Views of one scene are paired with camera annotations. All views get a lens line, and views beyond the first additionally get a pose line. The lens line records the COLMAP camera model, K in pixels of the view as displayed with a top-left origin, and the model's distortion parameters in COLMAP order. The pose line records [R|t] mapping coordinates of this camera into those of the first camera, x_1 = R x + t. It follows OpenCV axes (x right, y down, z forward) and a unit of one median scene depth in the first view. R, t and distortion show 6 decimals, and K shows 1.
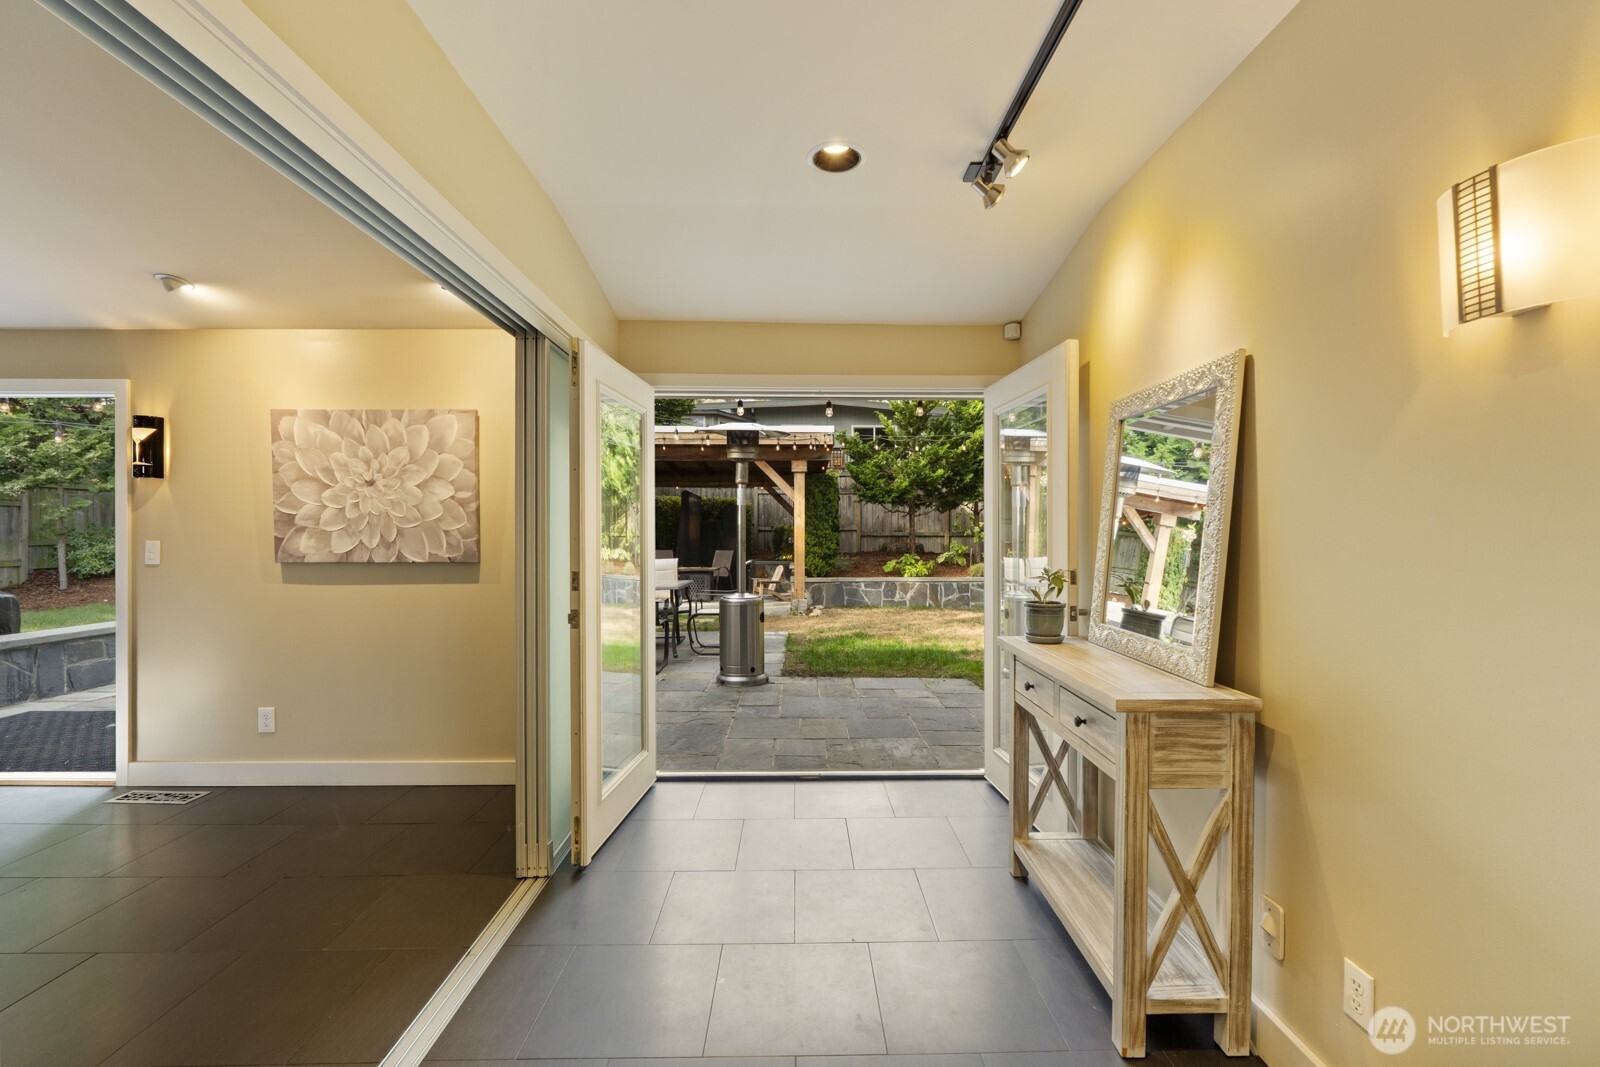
lens RADIAL K [[673.0, 0, 804.1], [0, 673.0, 536.6], [0, 0, 1]] dist [-0.010202, -0.000598]
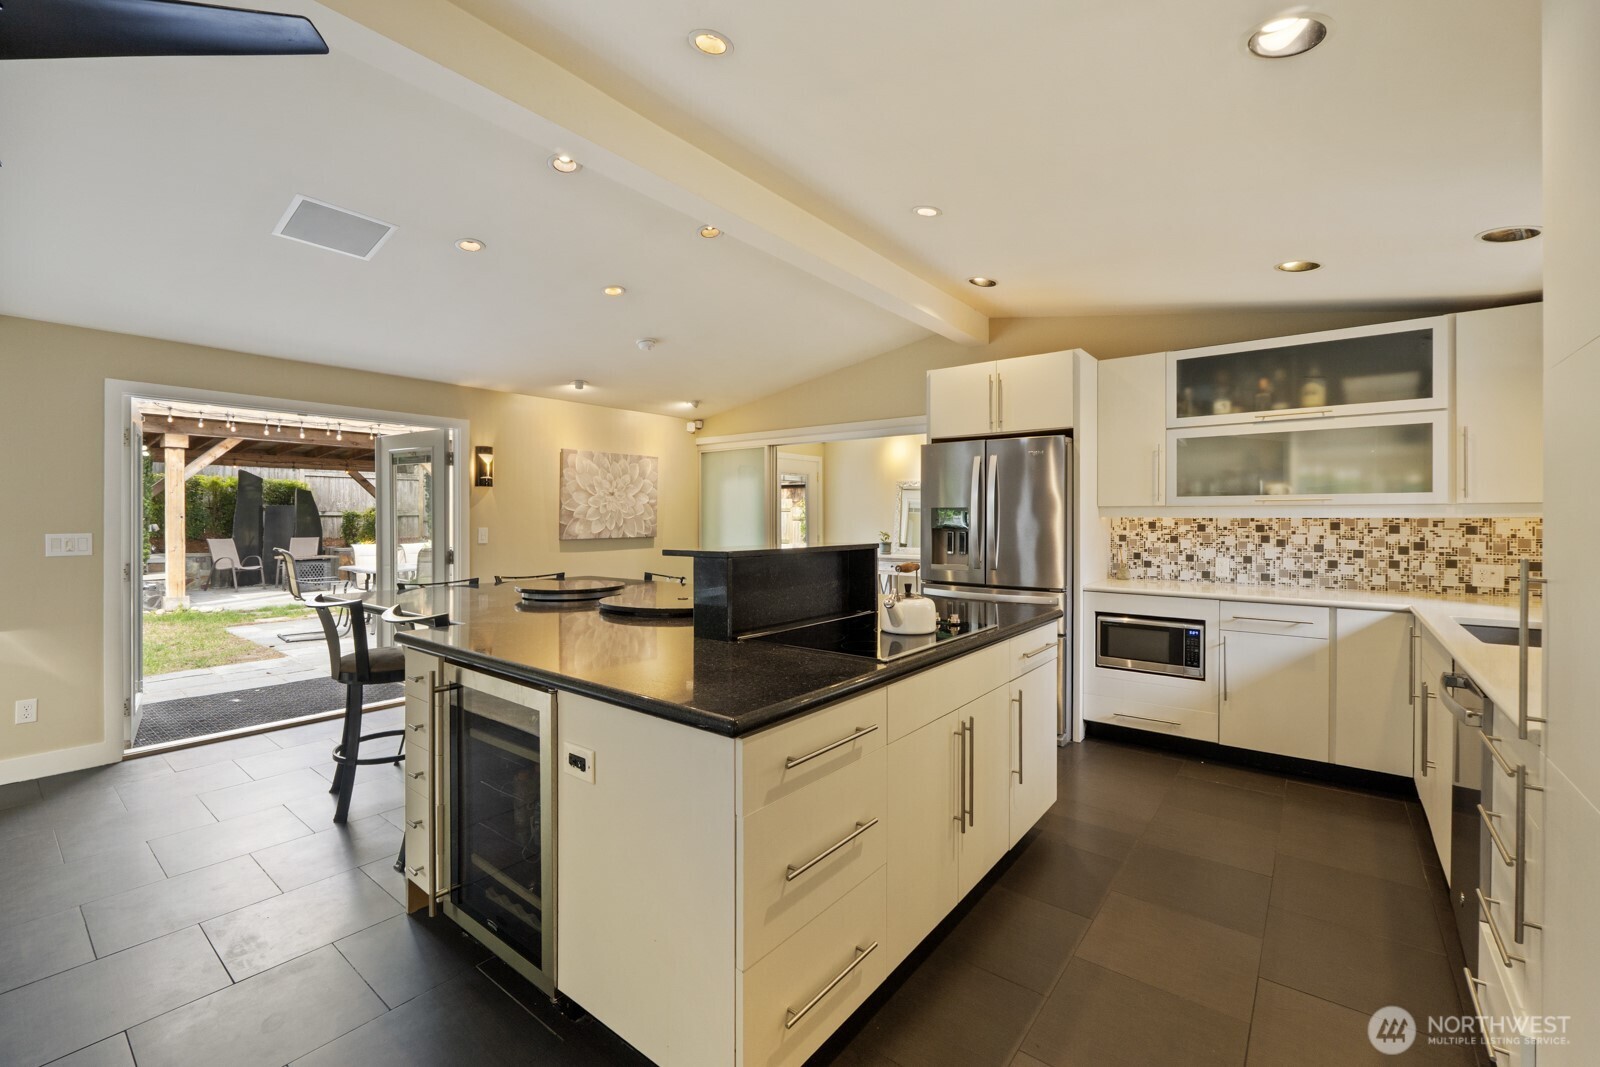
lens RADIAL K [[673.0, 0, 807.5], [0, 673.0, 520.1], [0, 0, 1]] dist [-0.010202, -0.000598]
pose [[0.624741, -0.003410, 0.780825, -1.728003], [0.002964, 0.999994, 0.001995, -0.011509], [-0.780827, 0.001068, 0.624747, -0.536695]]
